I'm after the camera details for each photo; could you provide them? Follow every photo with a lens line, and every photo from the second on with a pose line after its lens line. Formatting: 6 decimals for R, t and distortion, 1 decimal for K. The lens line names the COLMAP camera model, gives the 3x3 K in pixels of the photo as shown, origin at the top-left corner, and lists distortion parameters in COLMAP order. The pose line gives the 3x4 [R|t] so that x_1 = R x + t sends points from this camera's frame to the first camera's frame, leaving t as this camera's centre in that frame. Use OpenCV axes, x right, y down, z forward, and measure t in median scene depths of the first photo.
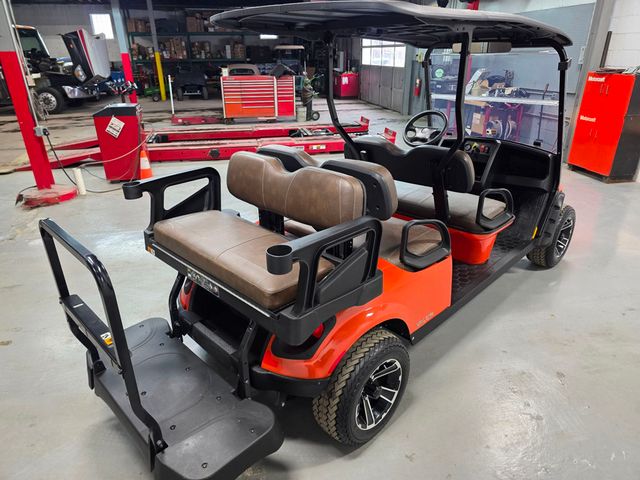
lens RADIAL K [[427.0, 0, 316.2], [0, 427.0, 237.2], [0, 0, 1]] dist [0.057228, -0.056035]
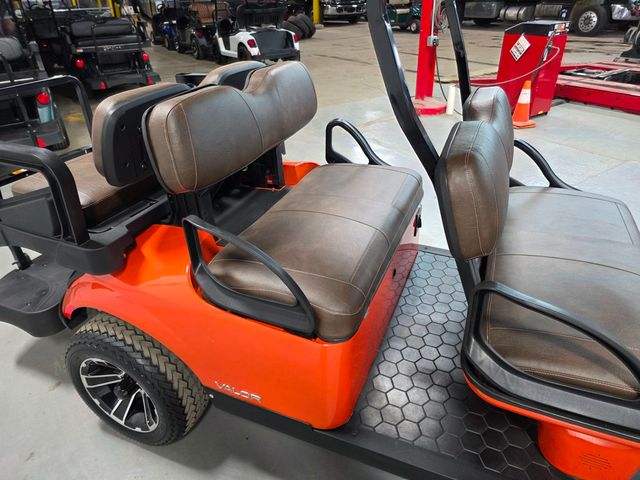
lens RADIAL K [[427.0, 0, 316.2], [0, 427.0, 237.2], [0, 0, 1]] dist [0.057228, -0.056035]
pose [[0.394347, 0.462894, -0.793864, 0.109245], [-0.337006, 0.876530, 0.343690, -0.042542], [0.854937, 0.132003, 0.501655, 0.138131]]
